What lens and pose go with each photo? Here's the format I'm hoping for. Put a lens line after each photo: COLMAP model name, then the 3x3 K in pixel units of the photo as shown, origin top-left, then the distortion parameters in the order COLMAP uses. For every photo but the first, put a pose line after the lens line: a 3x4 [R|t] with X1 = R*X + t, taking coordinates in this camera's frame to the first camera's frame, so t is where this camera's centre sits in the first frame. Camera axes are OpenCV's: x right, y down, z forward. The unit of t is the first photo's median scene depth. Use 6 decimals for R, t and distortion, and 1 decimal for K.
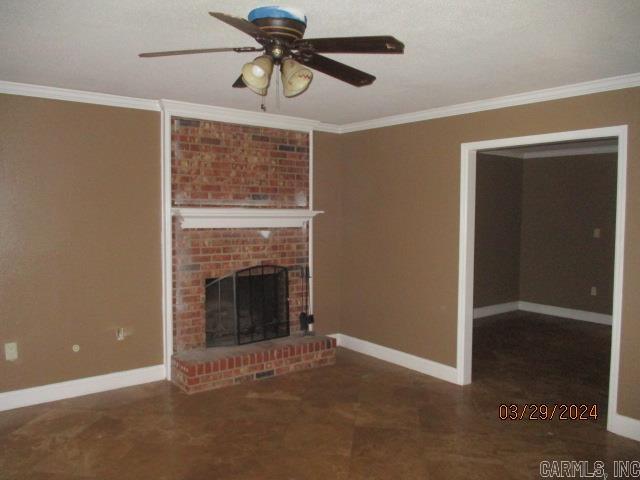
lens RADIAL K [[535.6, 0, 320.3], [0, 535.6, 240.6], [0, 0, 1]] dist [-0.005553, 0.000425]
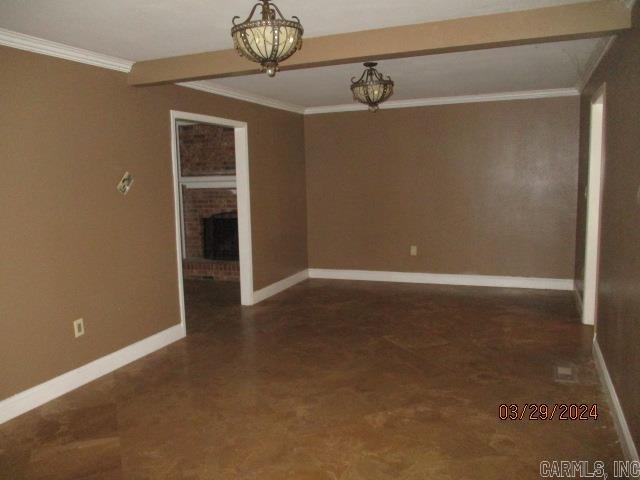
lens RADIAL K [[535.6, 0, 319.6], [0, 535.6, 239.6], [0, 0, 1]] dist [-0.005553, 0.000425]
pose [[0.486714, 0.083432, -0.869568, 1.465264], [-0.009090, 0.995858, 0.090461, -0.018173], [0.873514, -0.036124, 0.485457, 0.499485]]
